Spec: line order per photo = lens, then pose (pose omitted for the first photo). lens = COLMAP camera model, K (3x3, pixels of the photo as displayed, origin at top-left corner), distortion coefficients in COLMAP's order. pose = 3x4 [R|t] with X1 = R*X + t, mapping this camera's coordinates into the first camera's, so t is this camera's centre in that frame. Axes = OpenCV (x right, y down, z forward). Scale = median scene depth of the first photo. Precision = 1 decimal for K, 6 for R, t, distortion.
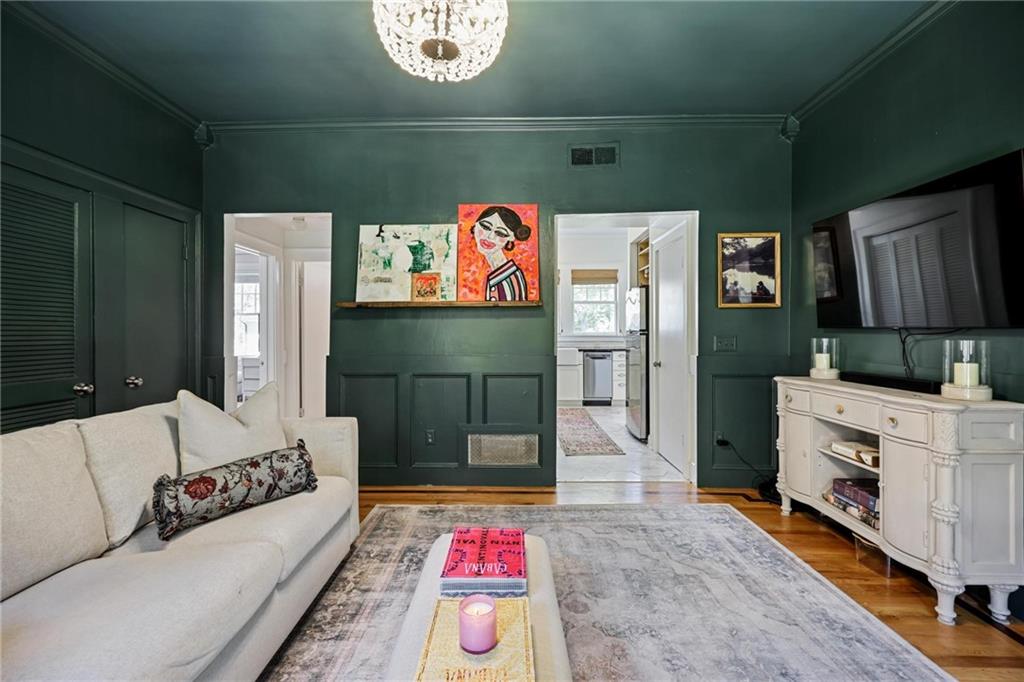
lens RADIAL K [[422.6, 0, 511.5], [0, 422.6, 337.1], [0, 0, 1]] dist [0.001872, 0.000165]
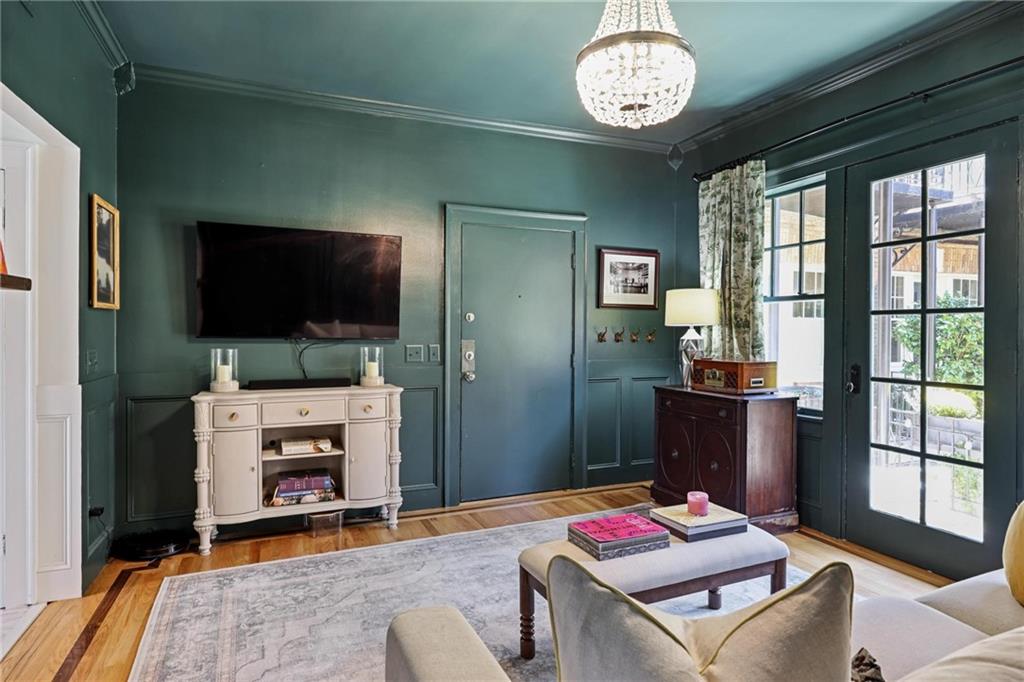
lens RADIAL K [[571.7, 0, 513.4], [0, 571.7, 338.8], [0, 0, 1]] dist [-0.001255, 0.000133]
pose [[-0.389821, -0.013415, 0.920793, -0.821575], [0.006166, 0.999833, 0.017177, -0.045199], [-0.920870, 0.012374, -0.389674, 1.069221]]
